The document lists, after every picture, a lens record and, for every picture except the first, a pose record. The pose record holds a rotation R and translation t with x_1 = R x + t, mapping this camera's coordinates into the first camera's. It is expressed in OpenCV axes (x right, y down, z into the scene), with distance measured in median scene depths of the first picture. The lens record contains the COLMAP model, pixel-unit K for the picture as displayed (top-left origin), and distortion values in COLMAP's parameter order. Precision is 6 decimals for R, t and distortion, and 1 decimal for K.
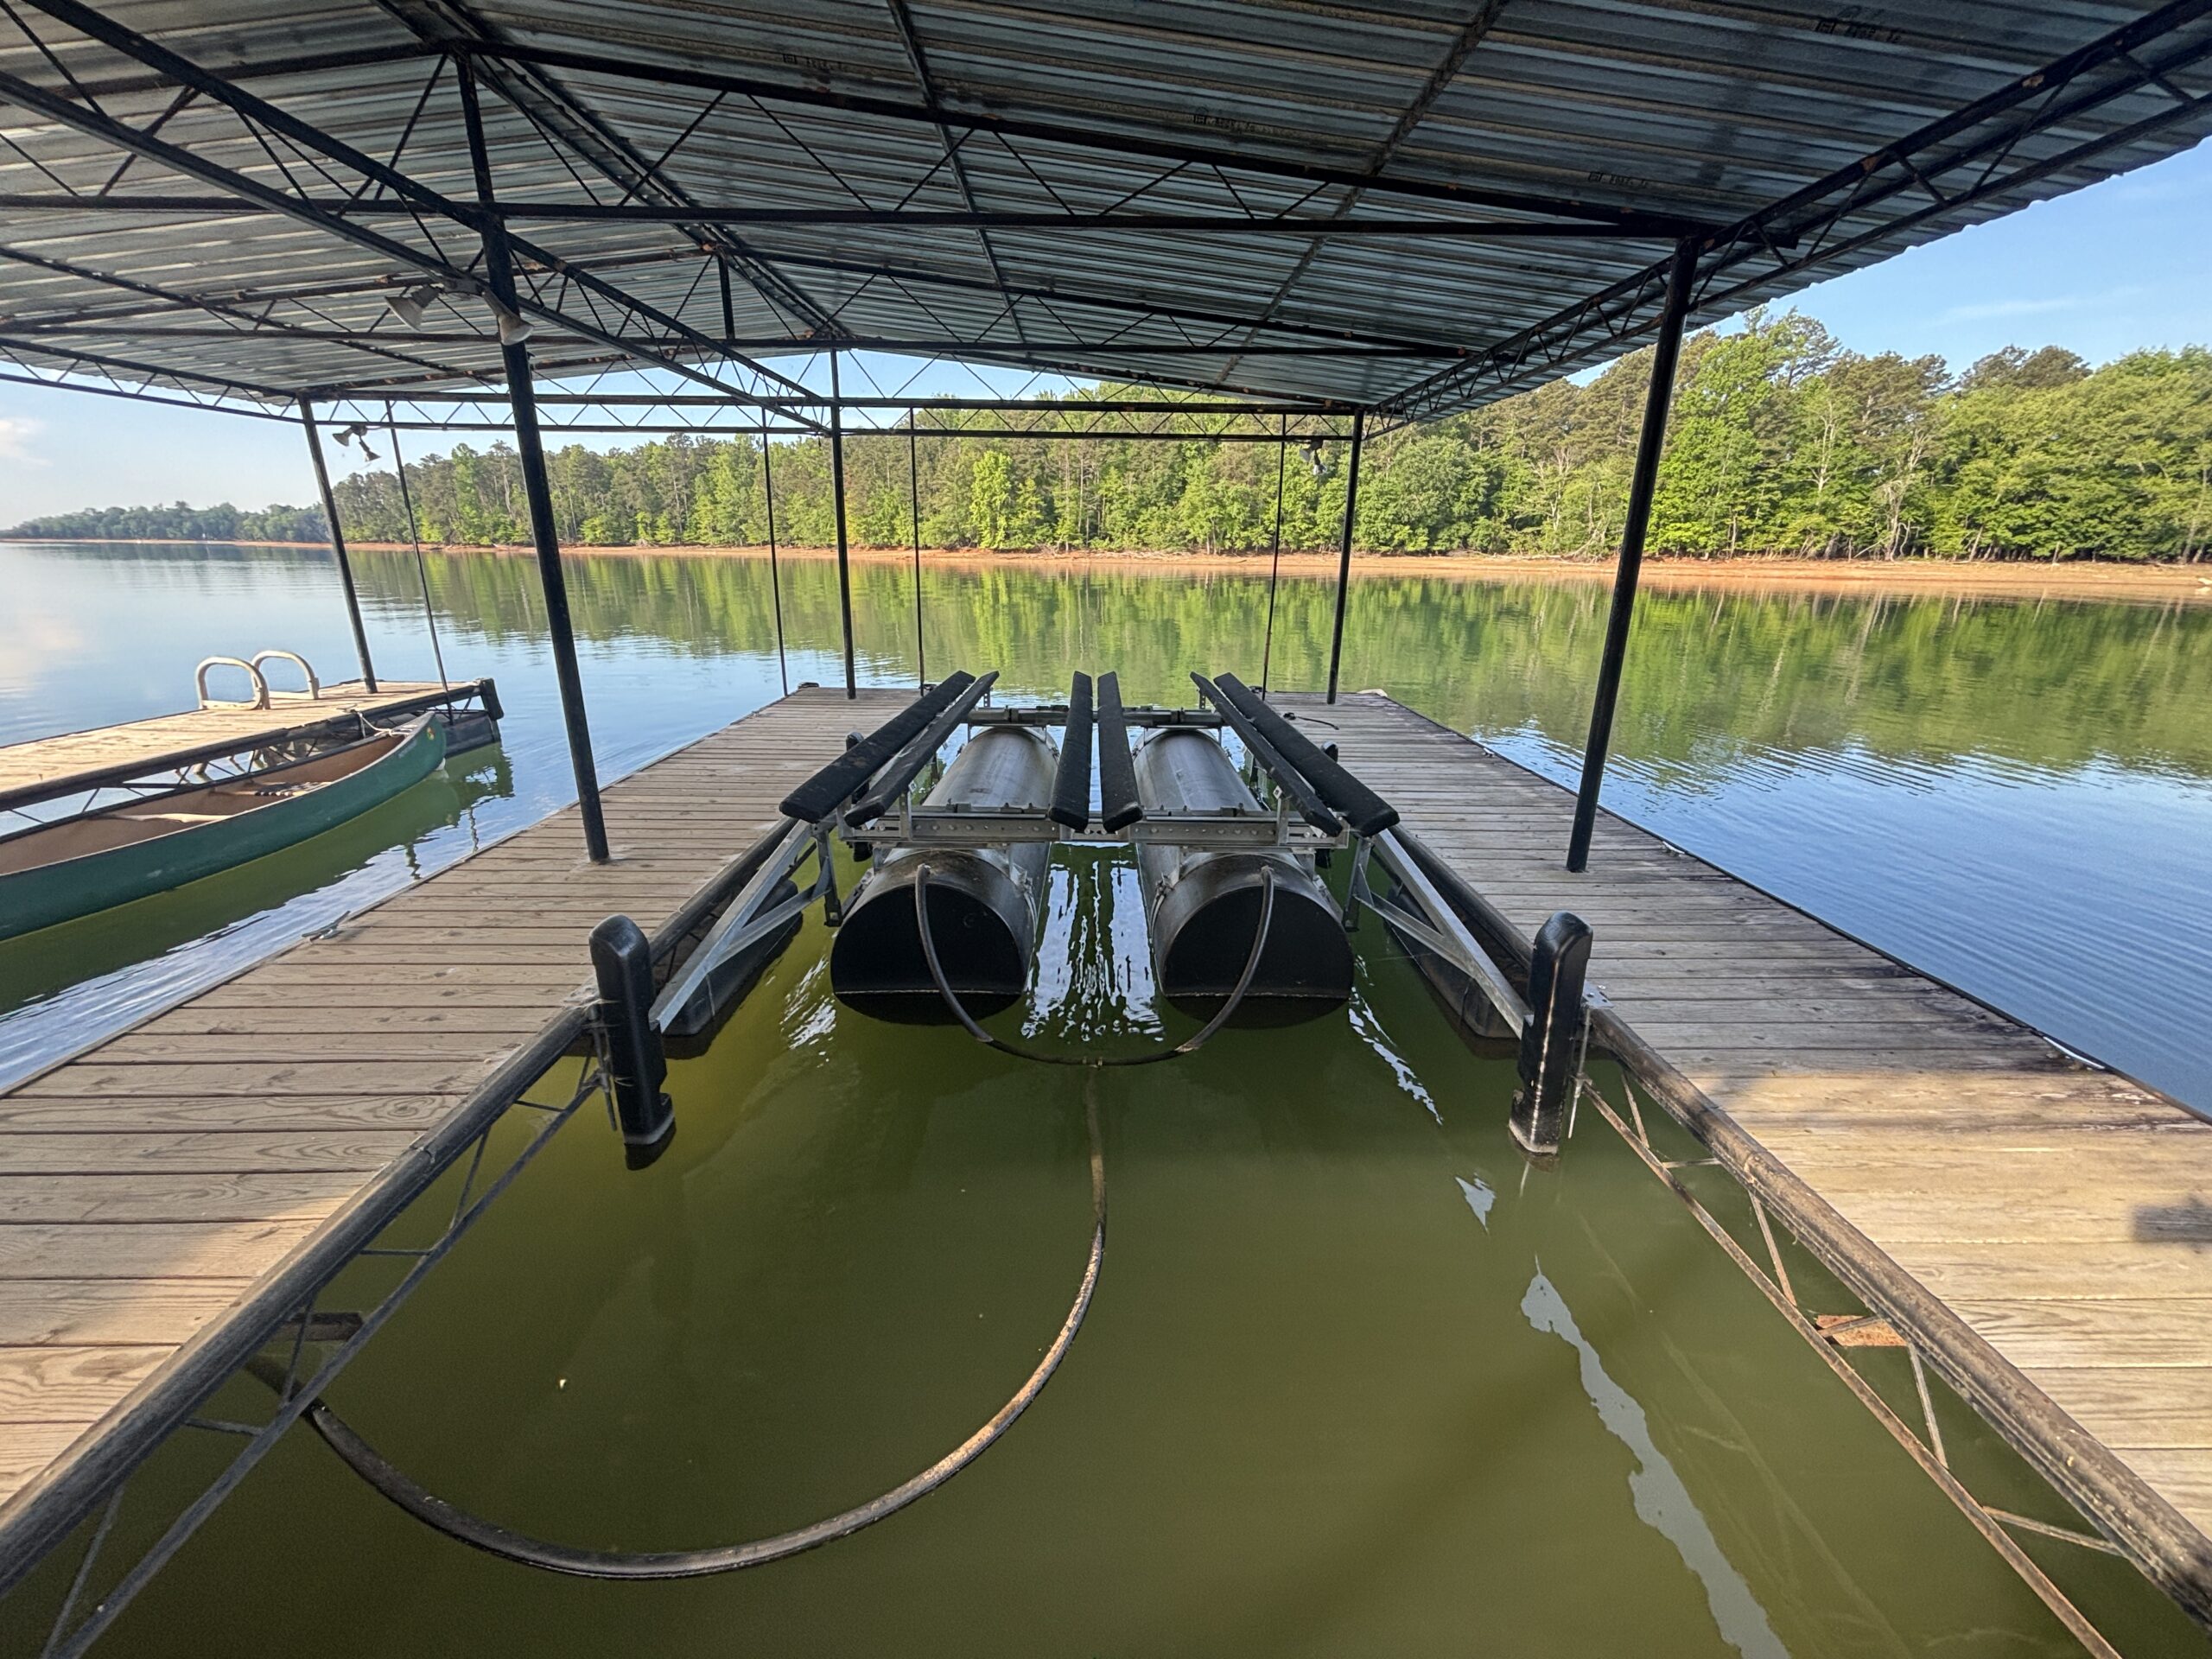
lens RADIAL K [[879.4, 0, 1106.8], [0, 879.4, 827.3], [0, 0, 1]] dist [-0.001195, -0.000422]
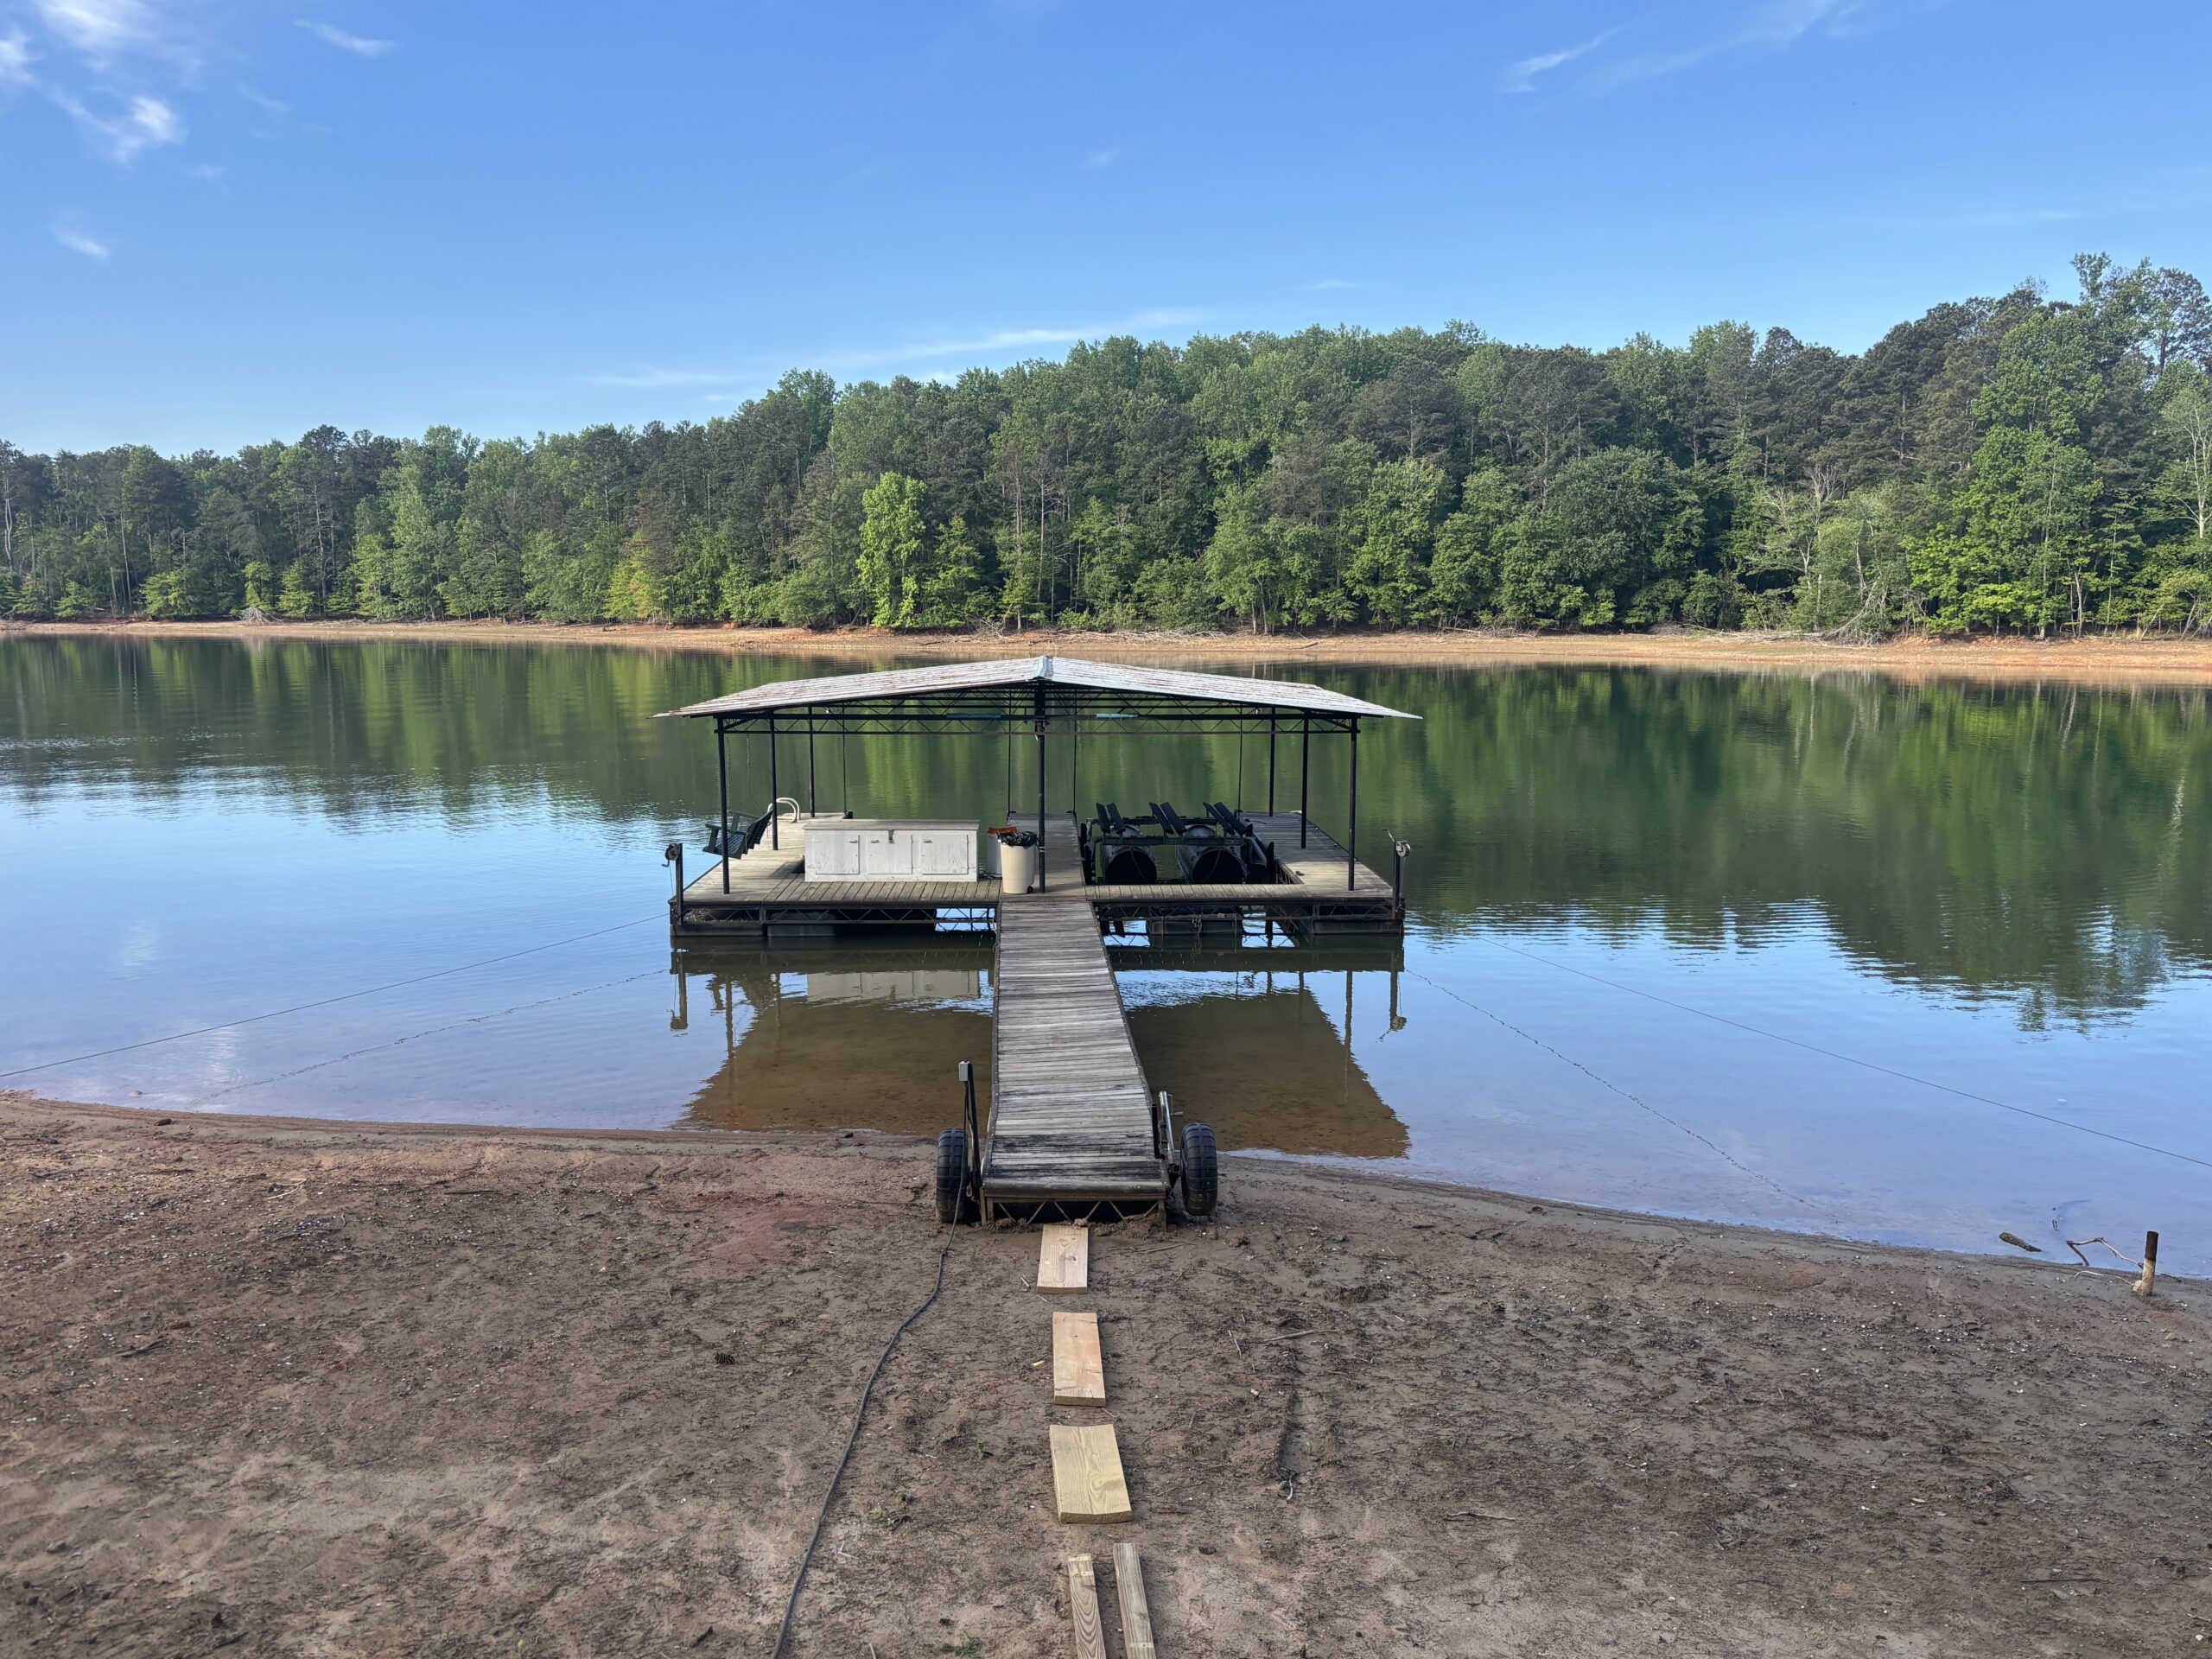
lens RADIAL K [[1846.5, 0, 1097.5], [0, 1846.5, 825.6], [0, 0, 1]] dist [0.017943, -0.004003]
pose [[0.999849, -0.012919, 0.011605, -0.008619], [0.014788, 0.983747, -0.178949, 0.043710], [-0.009105, 0.179094, 0.983790, -0.220895]]
